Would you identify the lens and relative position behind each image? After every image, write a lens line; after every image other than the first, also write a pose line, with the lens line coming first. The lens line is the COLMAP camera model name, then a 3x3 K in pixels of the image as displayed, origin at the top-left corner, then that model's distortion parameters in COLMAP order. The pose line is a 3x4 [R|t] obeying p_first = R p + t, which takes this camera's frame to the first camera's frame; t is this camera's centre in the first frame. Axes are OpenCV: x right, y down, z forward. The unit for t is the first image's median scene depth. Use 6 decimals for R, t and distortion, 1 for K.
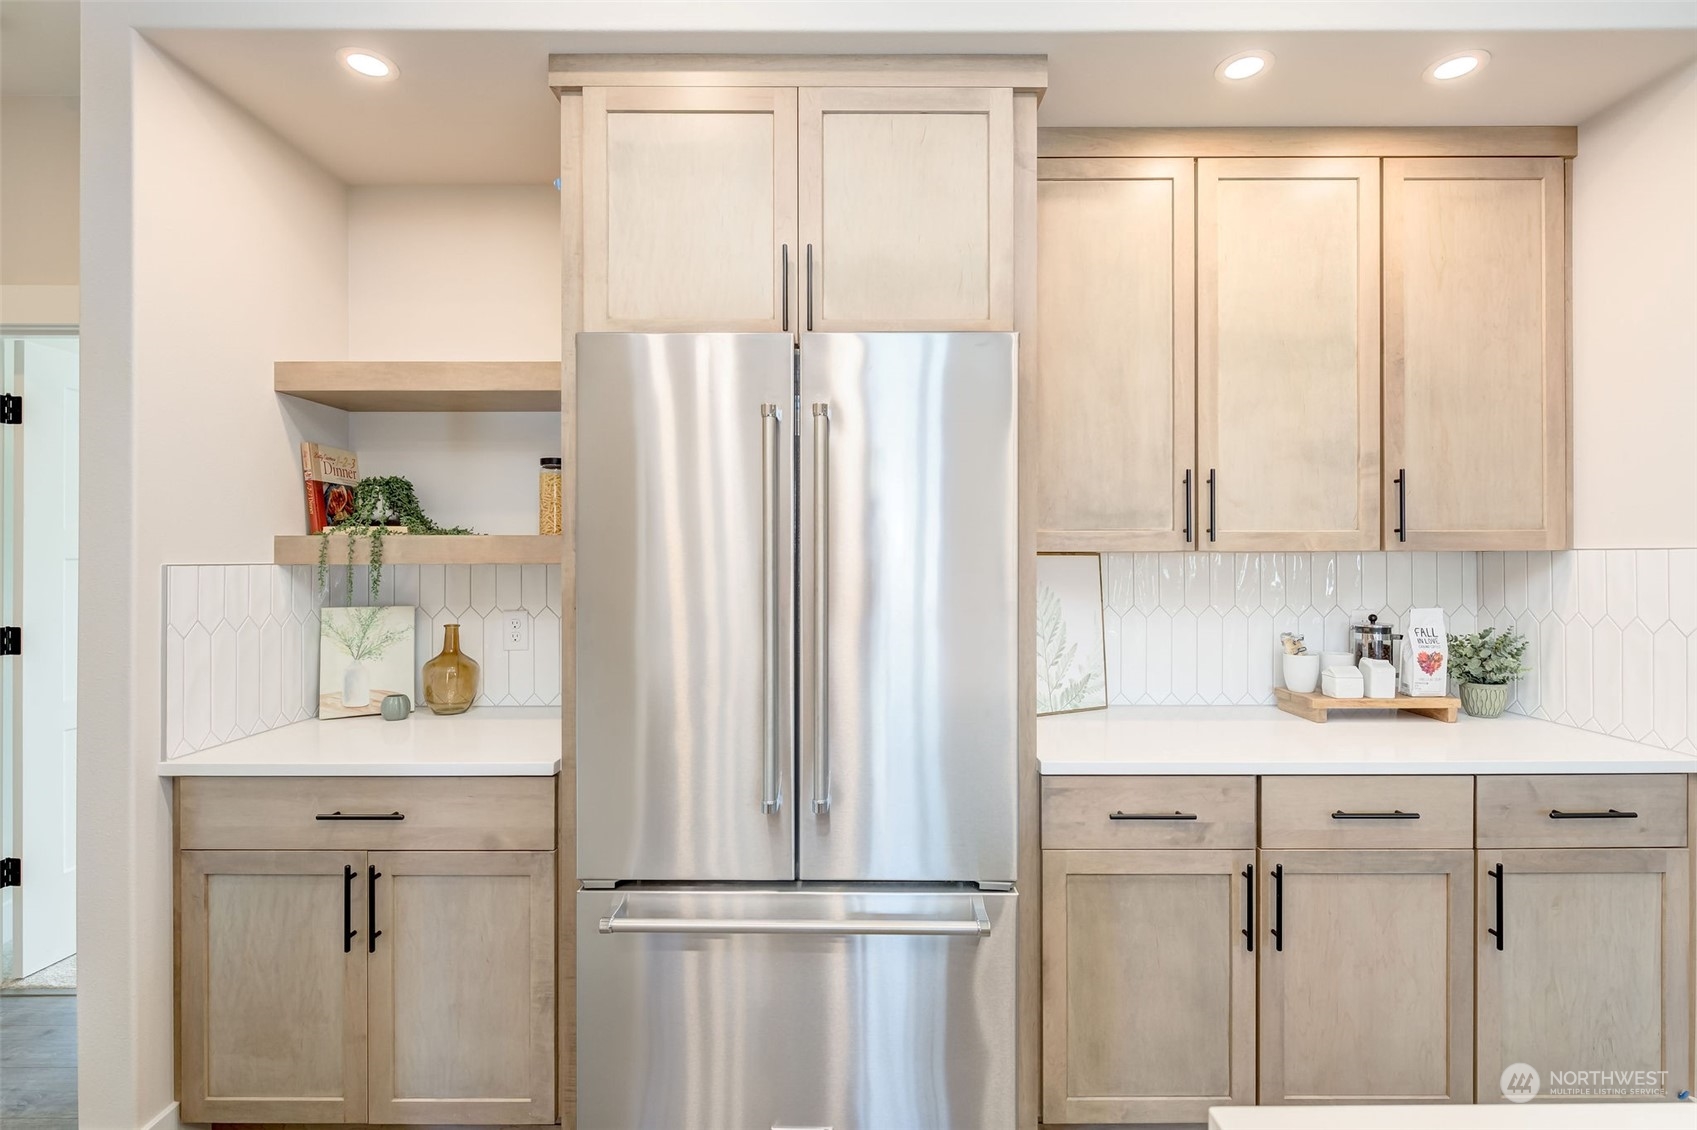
lens RADIAL K [[779.9, 0, 839.1], [0, 779.9, 557.8], [0, 0, 1]] dist [-0.002020, -0.000005]
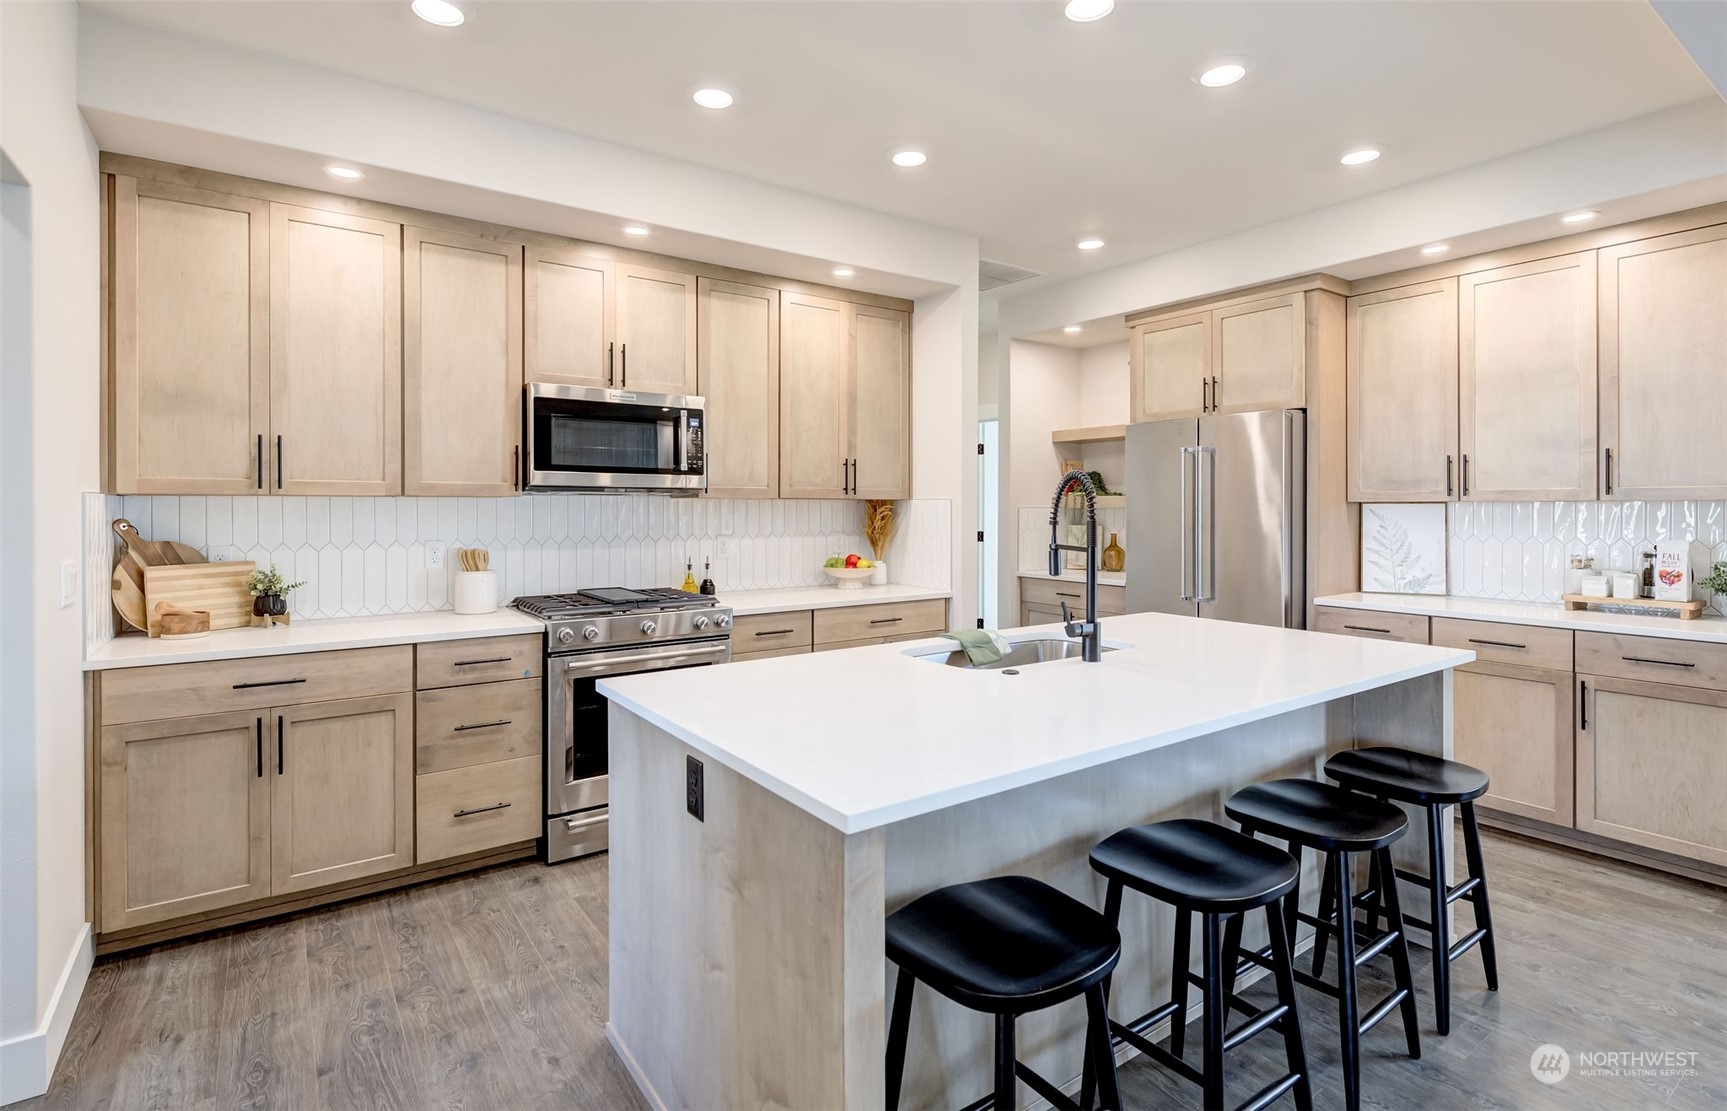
lens RADIAL K [[819.1, 0, 862.8], [0, 819.1, 511.7], [0, 0, 1]] dist [0.010846, -0.002358]
pose [[0.581458, 0.006360, -0.813551, 1.194747], [0.001677, 0.999958, 0.009017, -0.003932], [0.813574, -0.006607, 0.581423, -1.171009]]
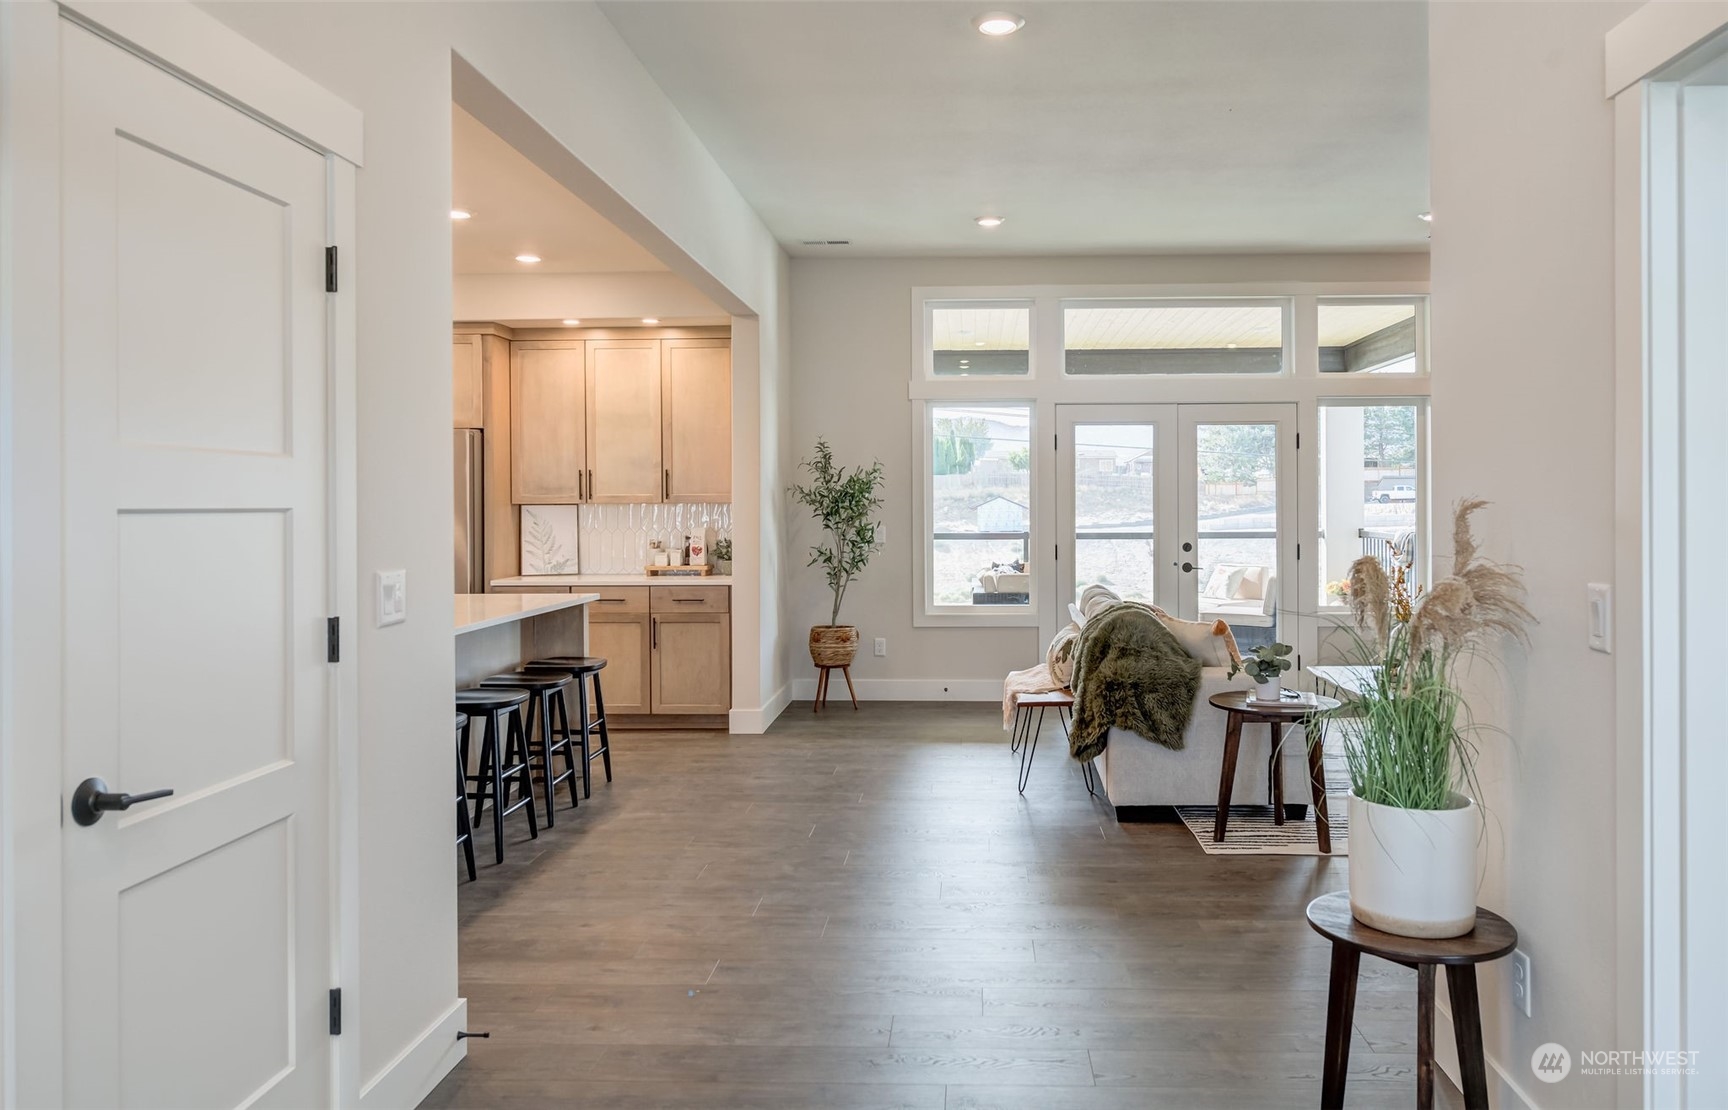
lens RADIAL K [[1197.9, 0, 924.6], [0, 1197.9, 494.7], [0, 0, 1]] dist [-0.001809, -0.000469]
pose [[0.999392, -0.005213, -0.034487, 1.645801], [0.004972, 0.999963, -0.007071, -0.004160], [0.034523, 0.006896, 0.999380, -2.685536]]
